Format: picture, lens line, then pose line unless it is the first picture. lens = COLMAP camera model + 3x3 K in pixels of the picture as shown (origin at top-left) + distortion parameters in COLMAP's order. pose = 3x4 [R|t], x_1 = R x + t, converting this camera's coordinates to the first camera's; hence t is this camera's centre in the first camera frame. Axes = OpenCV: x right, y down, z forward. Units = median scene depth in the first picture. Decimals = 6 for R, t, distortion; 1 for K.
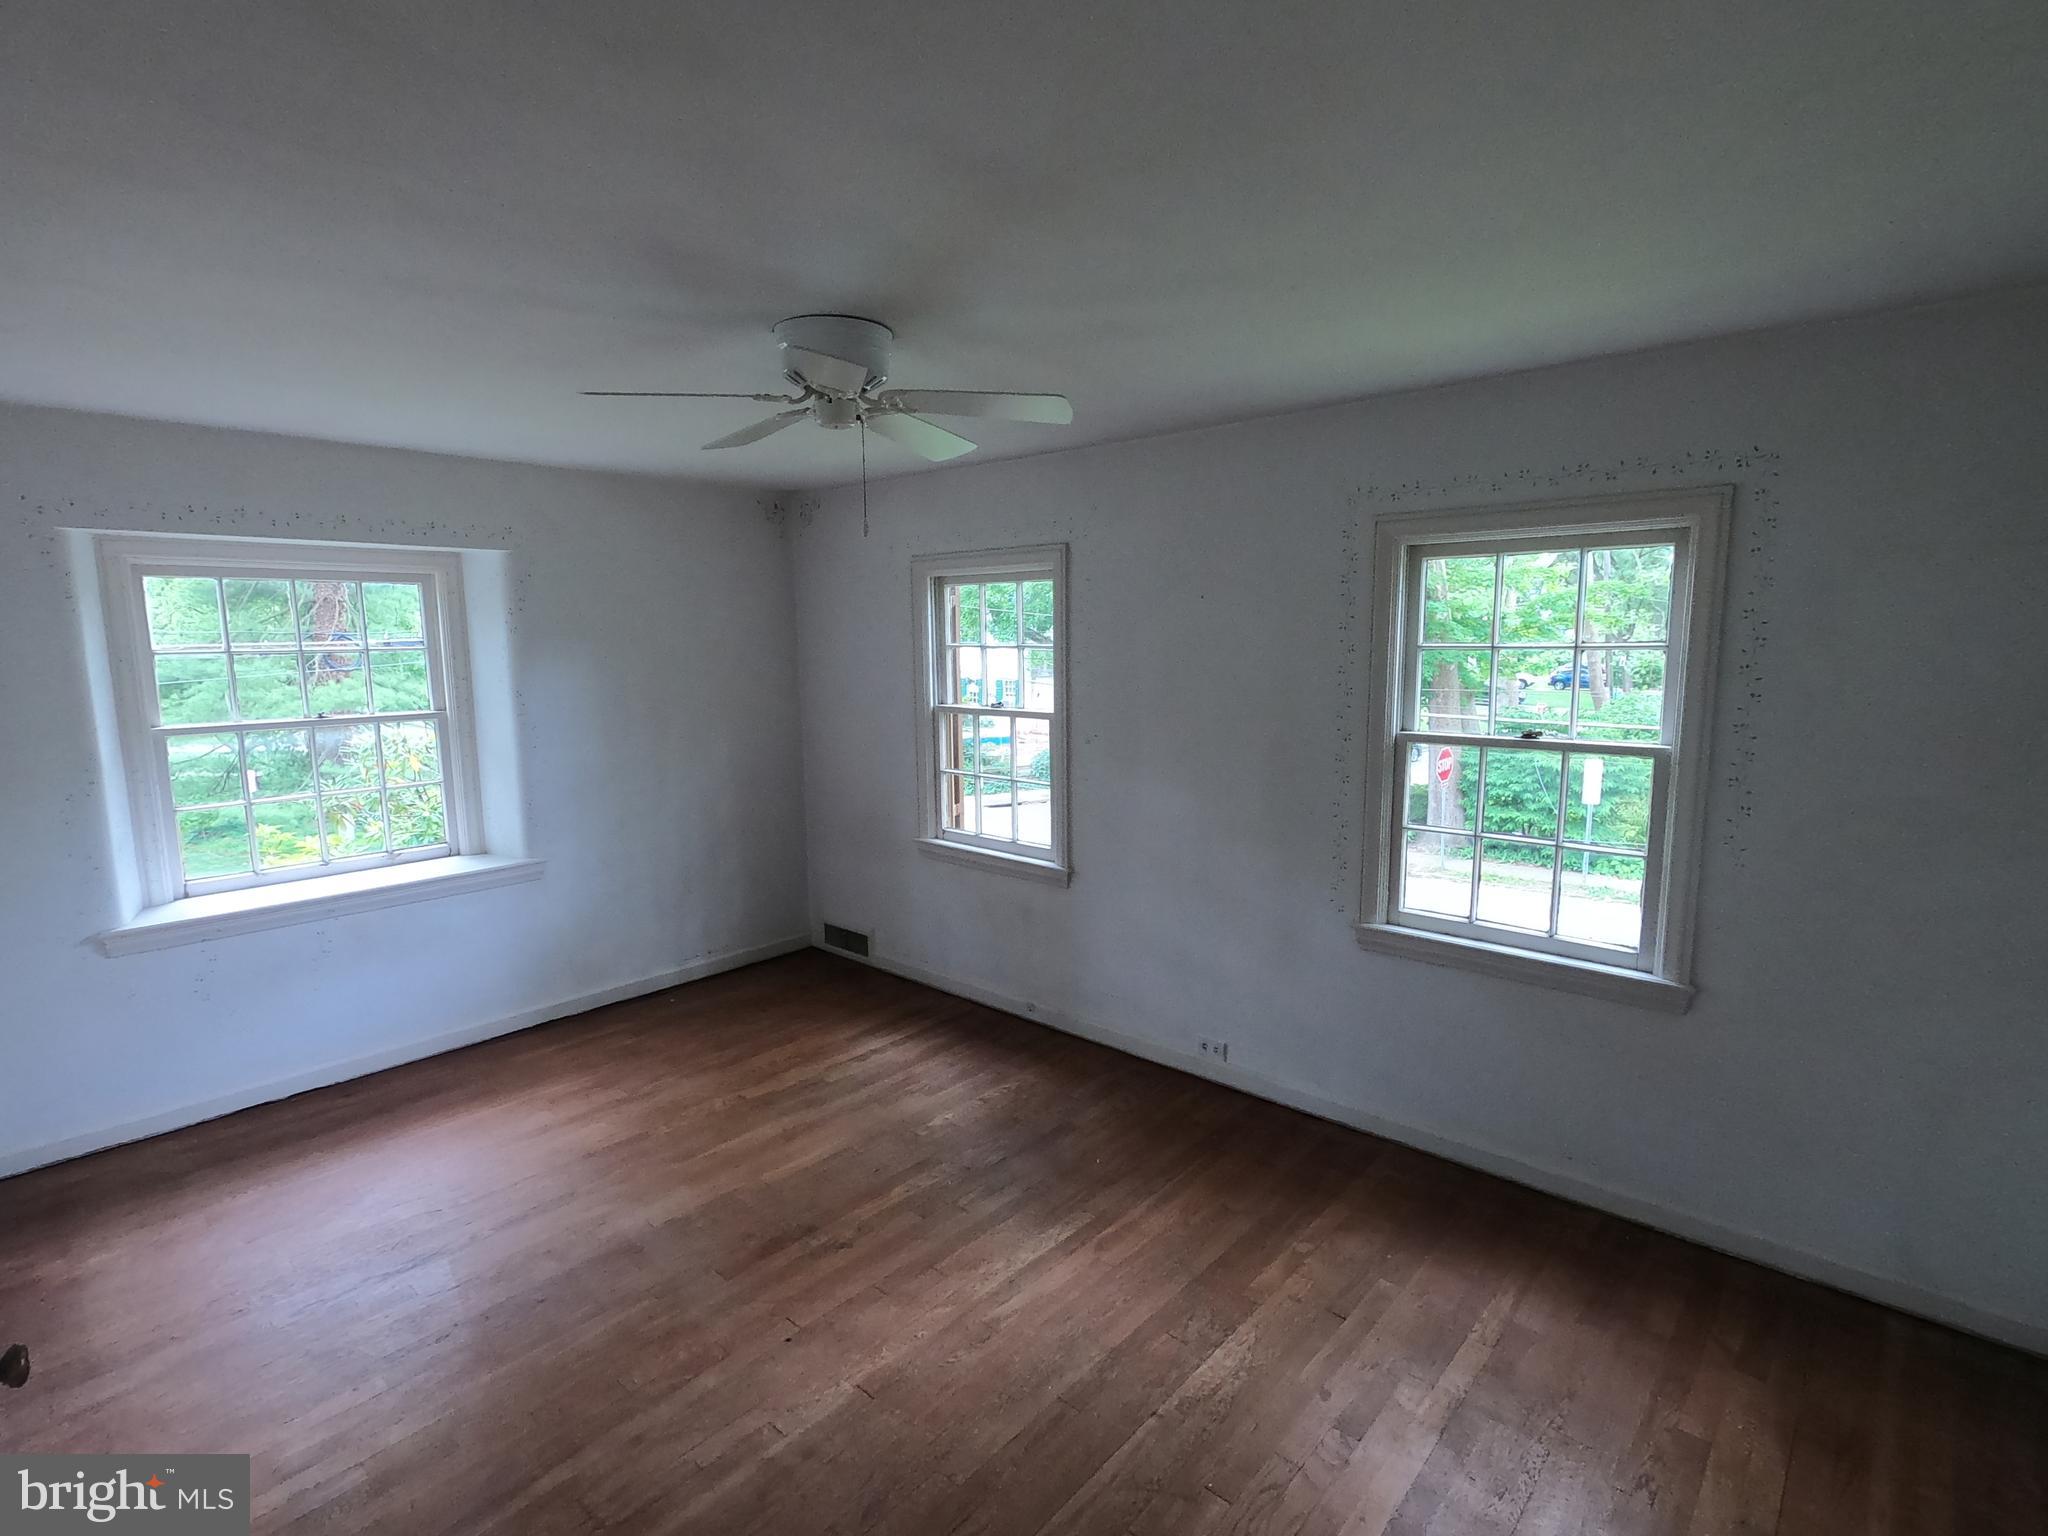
lens RADIAL K [[990.5, 0, 1011.2], [0, 990.5, 772.8], [0, 0, 1]] dist [0.013946, -0.002630]
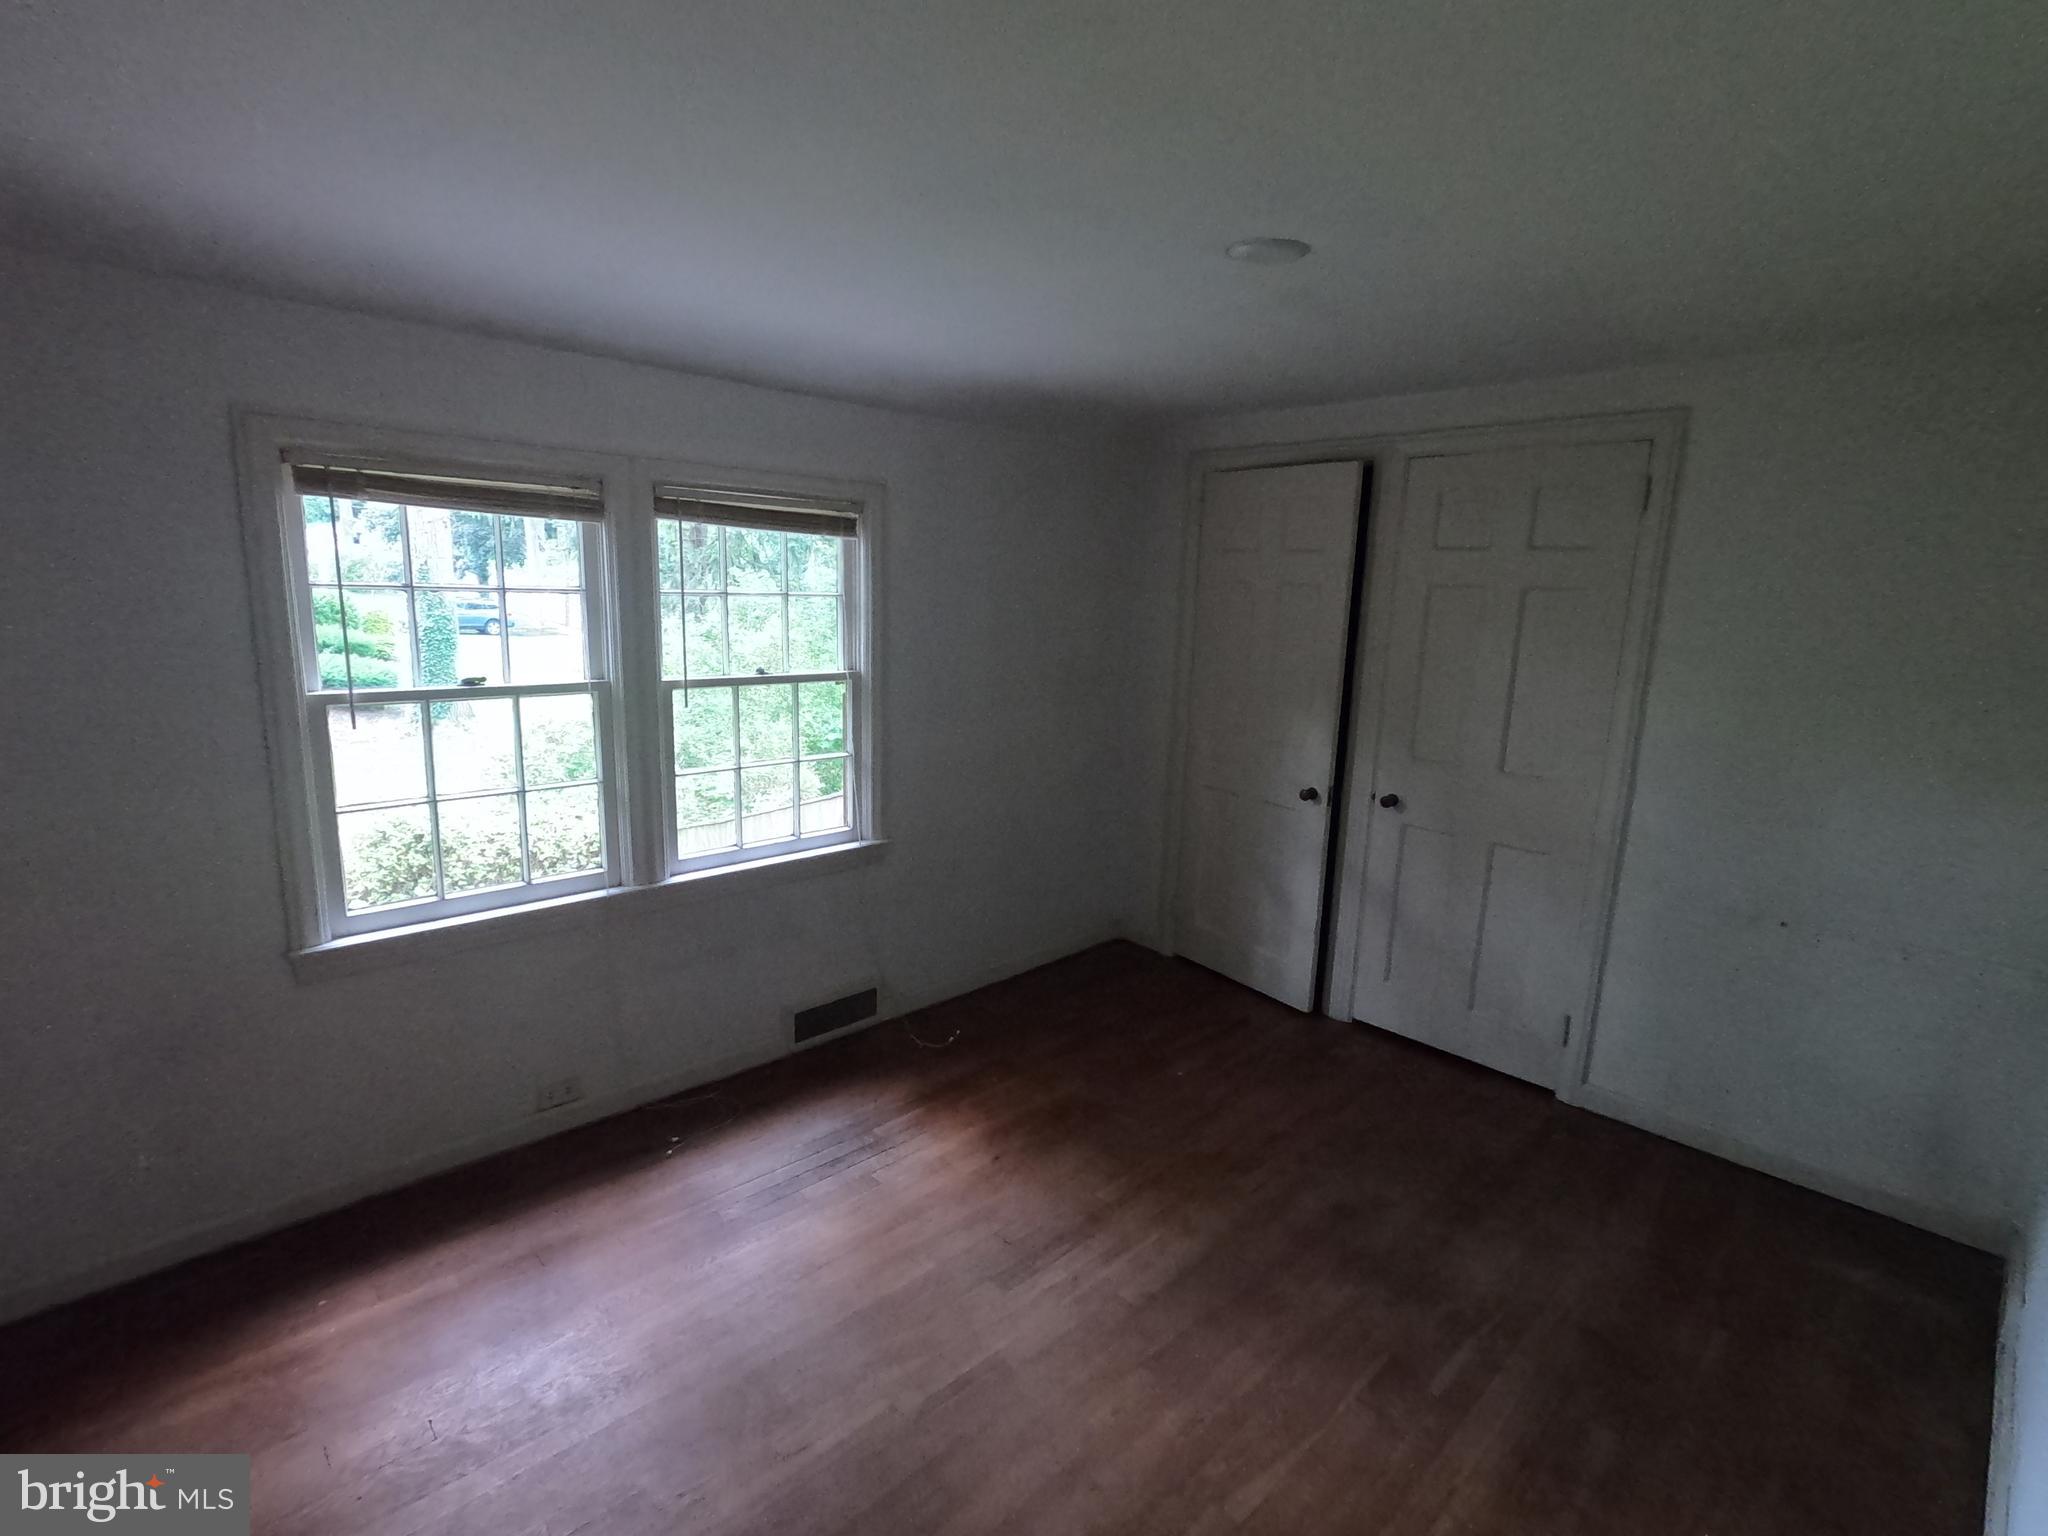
lens RADIAL K [[990.5, 0, 1026.3], [0, 990.5, 773.1], [0, 0, 1]] dist [0.013946, -0.002630]
pose [[0.062056, -0.162611, 0.984737, -0.630842], [0.118481, 0.980862, 0.154504, -0.069257], [-0.991015, 0.107084, 0.080135, 0.610984]]
